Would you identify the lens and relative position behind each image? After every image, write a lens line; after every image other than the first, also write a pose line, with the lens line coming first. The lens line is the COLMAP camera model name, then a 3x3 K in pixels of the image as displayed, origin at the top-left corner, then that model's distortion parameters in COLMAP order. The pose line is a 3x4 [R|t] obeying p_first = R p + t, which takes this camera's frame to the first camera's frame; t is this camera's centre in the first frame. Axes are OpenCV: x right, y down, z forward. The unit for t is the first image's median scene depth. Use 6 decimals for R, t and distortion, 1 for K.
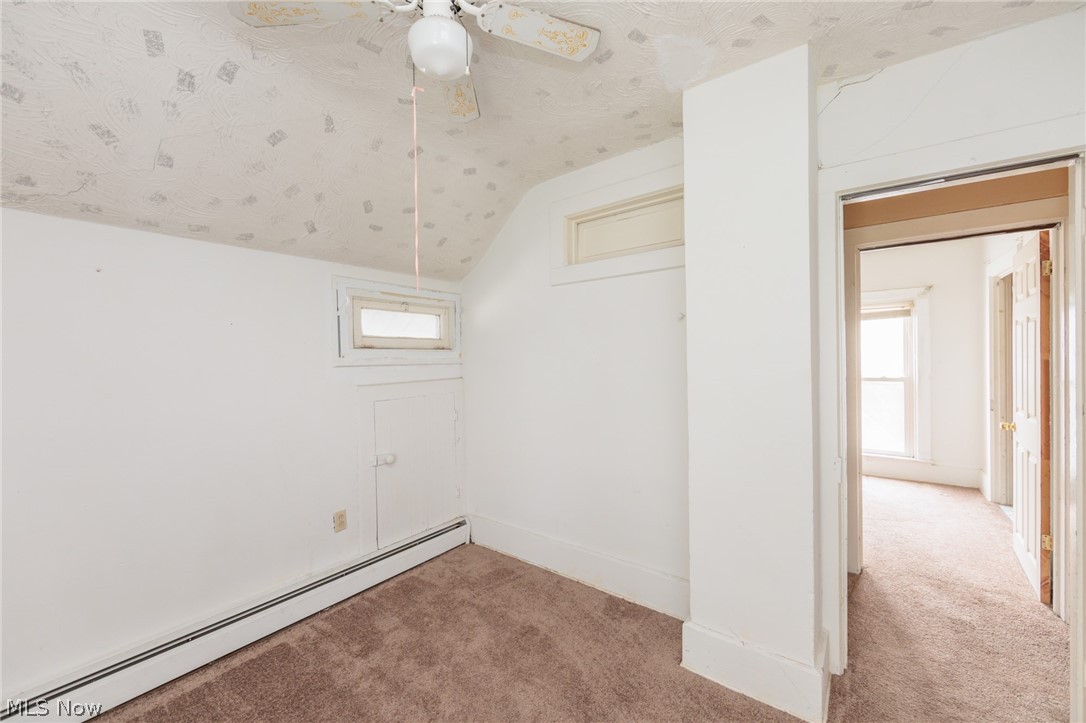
lens RADIAL K [[428.6, 0, 546.8], [0, 428.6, 360.3], [0, 0, 1]] dist [-0.005262, 0.000502]
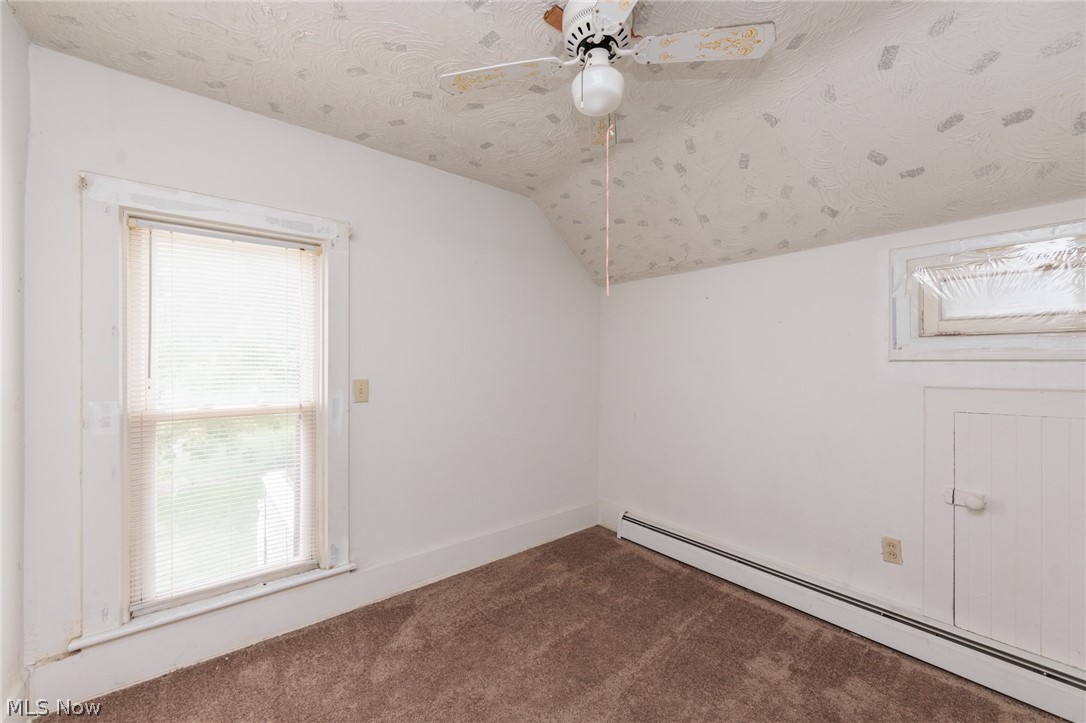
lens RADIAL K [[428.6, 0, 547.1], [0, 428.6, 361.1], [0, 0, 1]] dist [-0.005262, 0.000502]
pose [[-0.246534, 0.009020, -0.969092, 0.466587], [-0.004451, 0.999936, 0.010440, 0.010374], [0.969124, 0.006887, -0.246478, 0.568827]]
